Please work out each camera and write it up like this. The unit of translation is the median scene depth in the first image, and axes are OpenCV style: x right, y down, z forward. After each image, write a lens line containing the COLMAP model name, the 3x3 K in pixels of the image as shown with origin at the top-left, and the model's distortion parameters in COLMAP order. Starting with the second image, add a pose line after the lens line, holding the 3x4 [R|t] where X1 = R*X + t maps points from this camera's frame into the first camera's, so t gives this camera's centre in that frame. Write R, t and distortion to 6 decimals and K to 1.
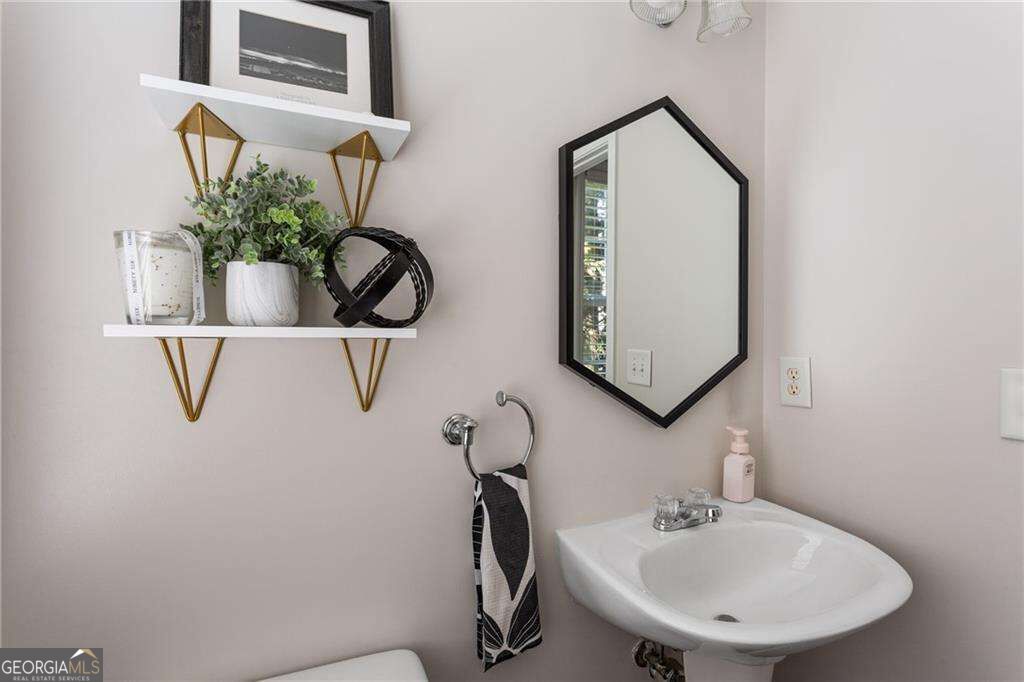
lens RADIAL K [[516.4, 0, 510.0], [0, 516.4, 323.9], [0, 0, 1]] dist [0.000646, -0.000052]
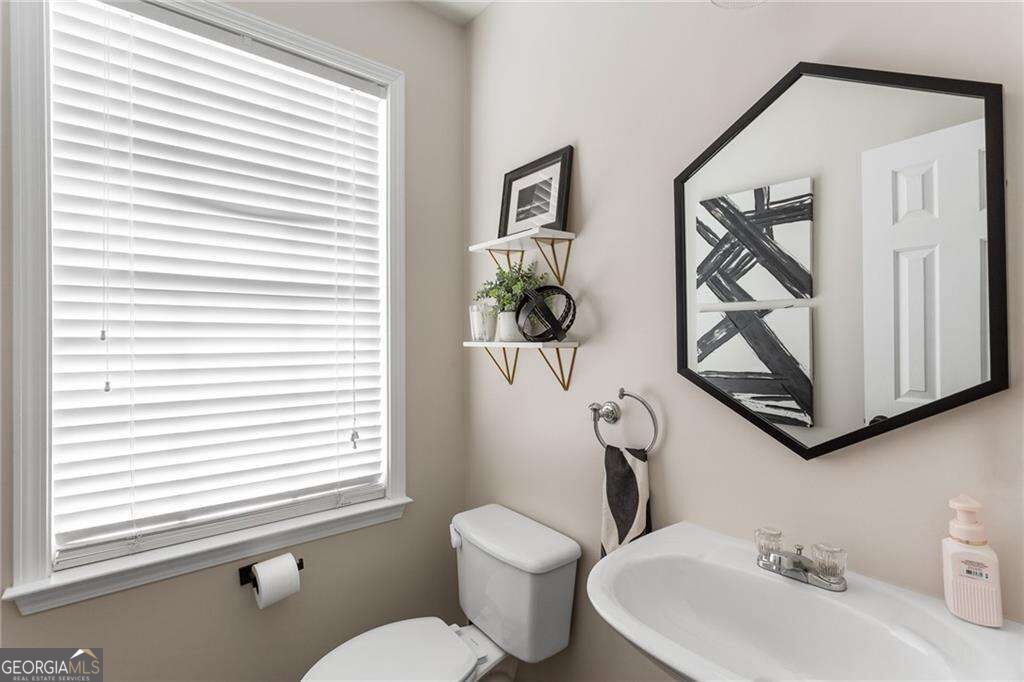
lens RADIAL K [[480.2, 0, 508.0], [0, 480.2, 339.6], [0, 0, 1]] dist [0.004415, -0.000286]
pose [[0.235846, -0.014351, -0.971684, 1.150424], [0.008666, 0.999882, -0.012663, 0.015789], [0.971752, -0.005434, 0.235943, 0.425575]]
